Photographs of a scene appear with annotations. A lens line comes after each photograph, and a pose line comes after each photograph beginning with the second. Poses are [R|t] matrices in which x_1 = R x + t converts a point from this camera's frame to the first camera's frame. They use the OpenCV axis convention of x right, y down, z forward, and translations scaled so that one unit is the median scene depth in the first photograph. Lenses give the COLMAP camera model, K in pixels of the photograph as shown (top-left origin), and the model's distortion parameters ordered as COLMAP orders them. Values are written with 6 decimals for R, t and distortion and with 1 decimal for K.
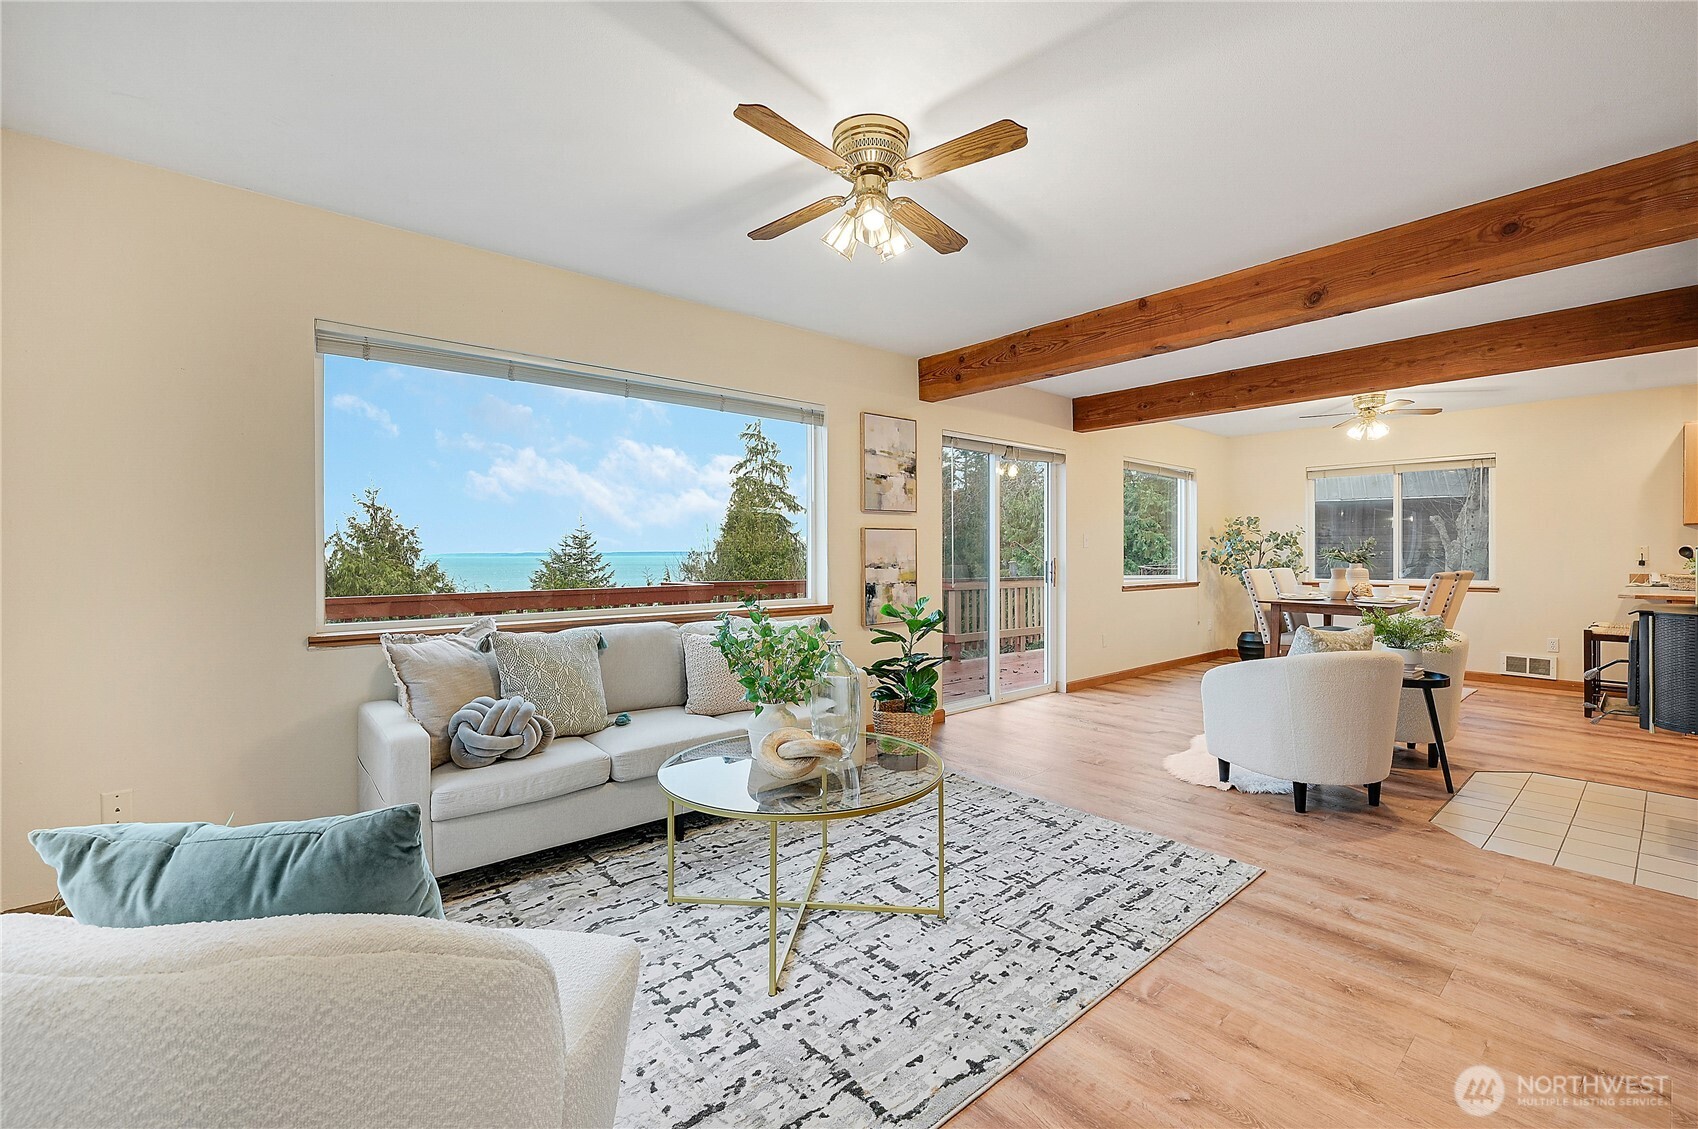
lens RADIAL K [[730.3, 0, 883.2], [0, 730.3, 550.3], [0, 0, 1]] dist [0.002539, -0.000175]
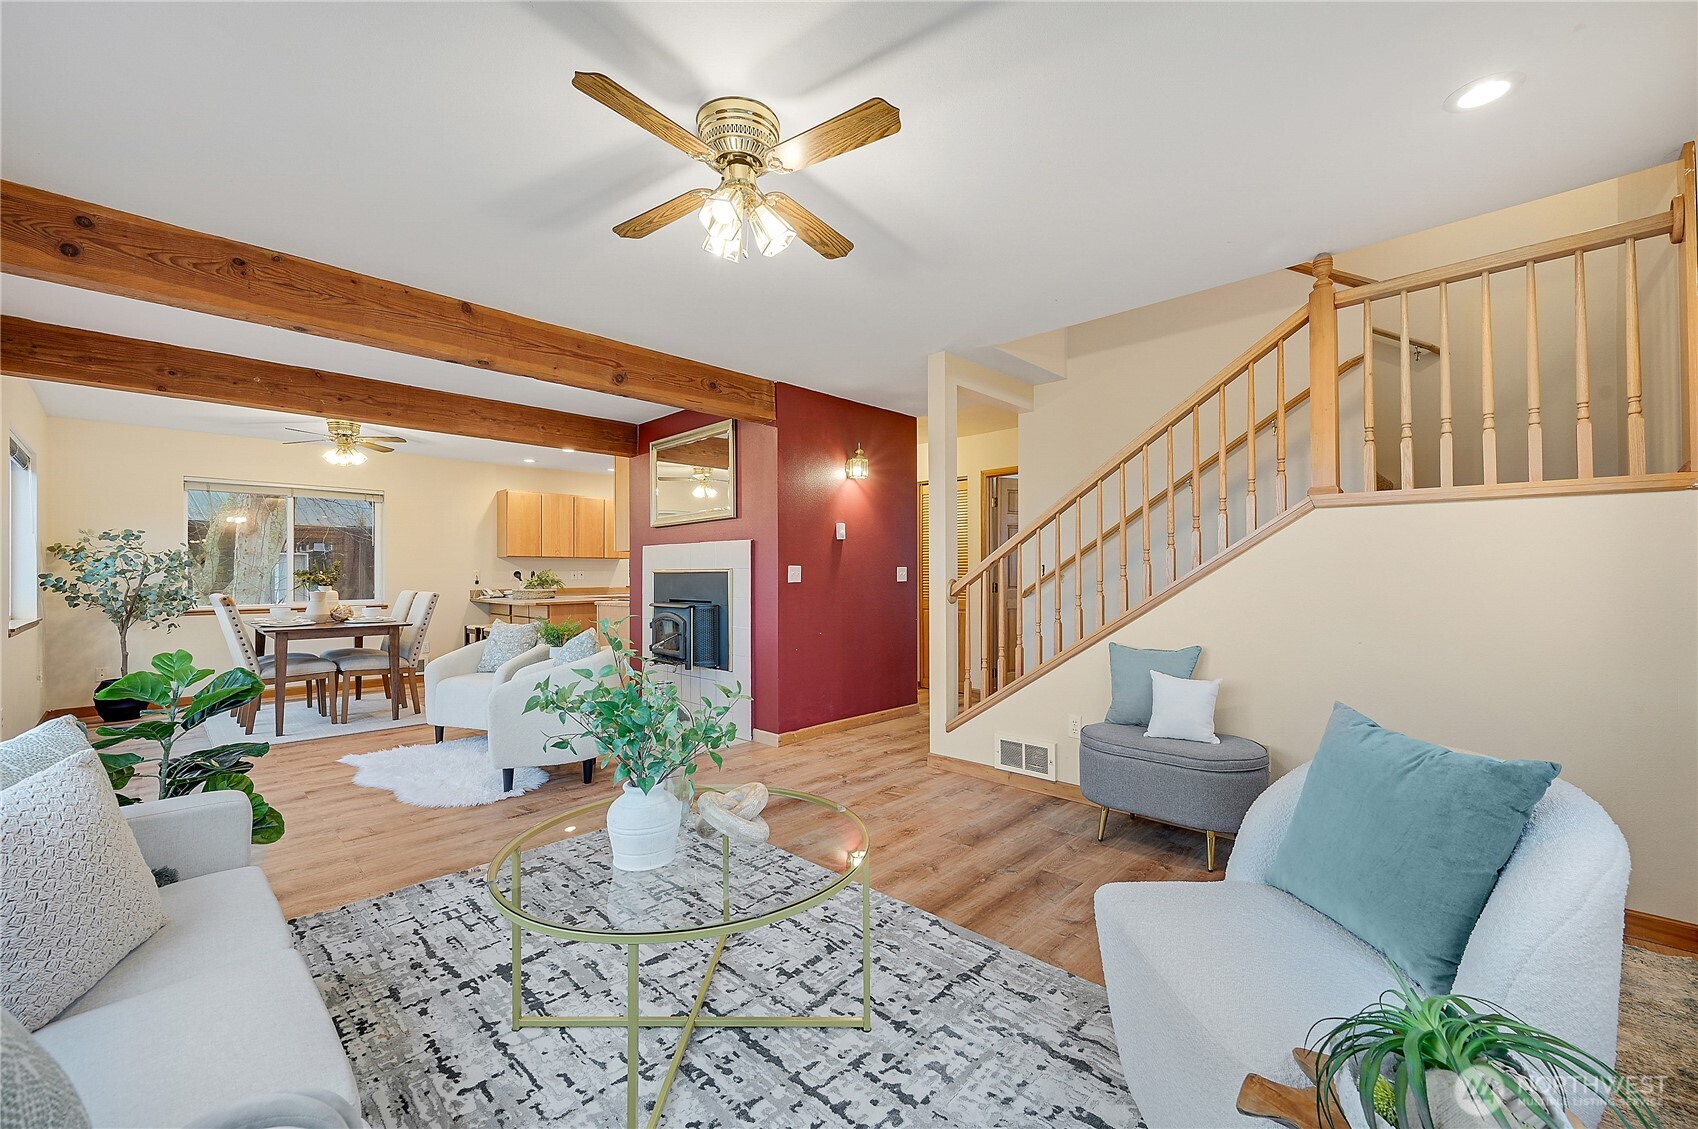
lens RADIAL K [[668.6, 0, 863.5], [0, 668.6, 564.0], [0, 0, 1]] dist [-0.000041, -0.000089]
pose [[-0.080264, 0.016123, 0.996643, -0.737185], [0.000949, 0.999870, -0.016098, 0.008250], [-0.996773, -0.000346, -0.080269, 0.766137]]
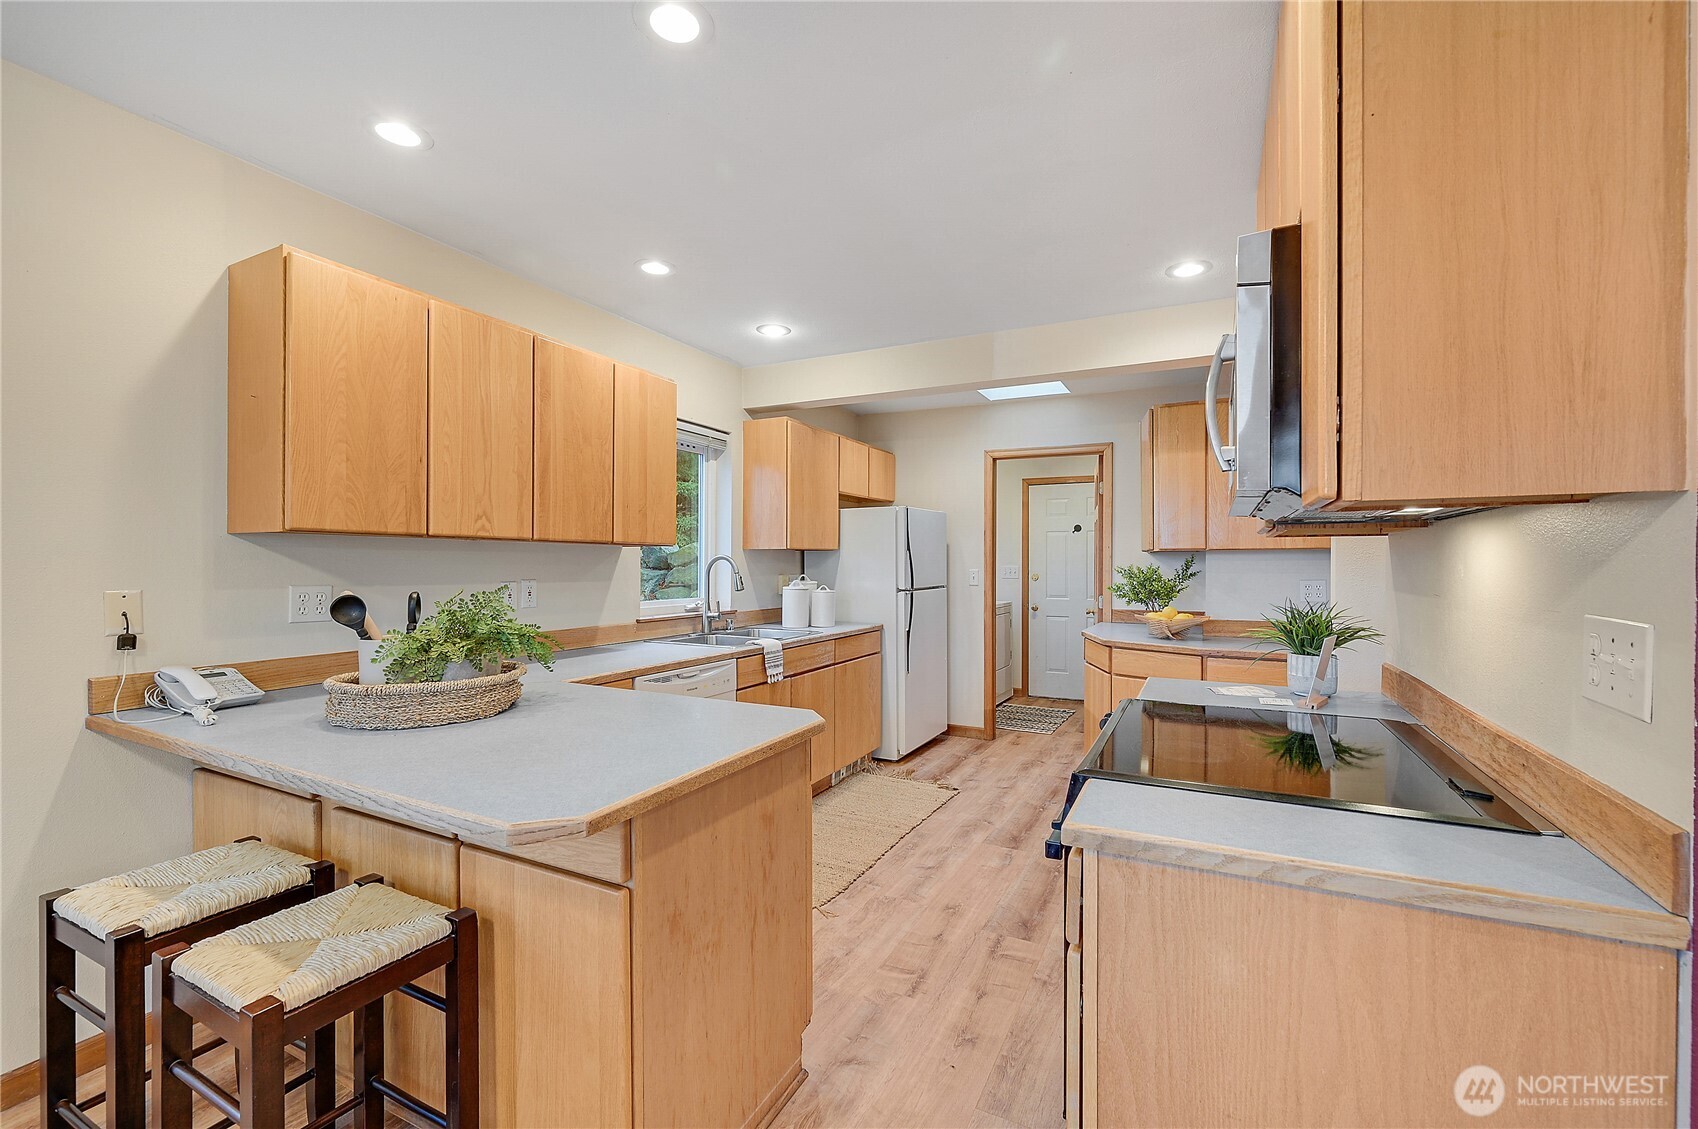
lens RADIAL K [[730.3, 0, 883.2], [0, 730.3, 550.3], [0, 0, 1]] dist [0.002539, -0.000175]
pose [[-0.373620, 0.019208, 0.927383, 1.356336], [-0.001705, 0.999770, -0.021394, -0.039600], [-0.927580, -0.009575, -0.373501, 1.785887]]
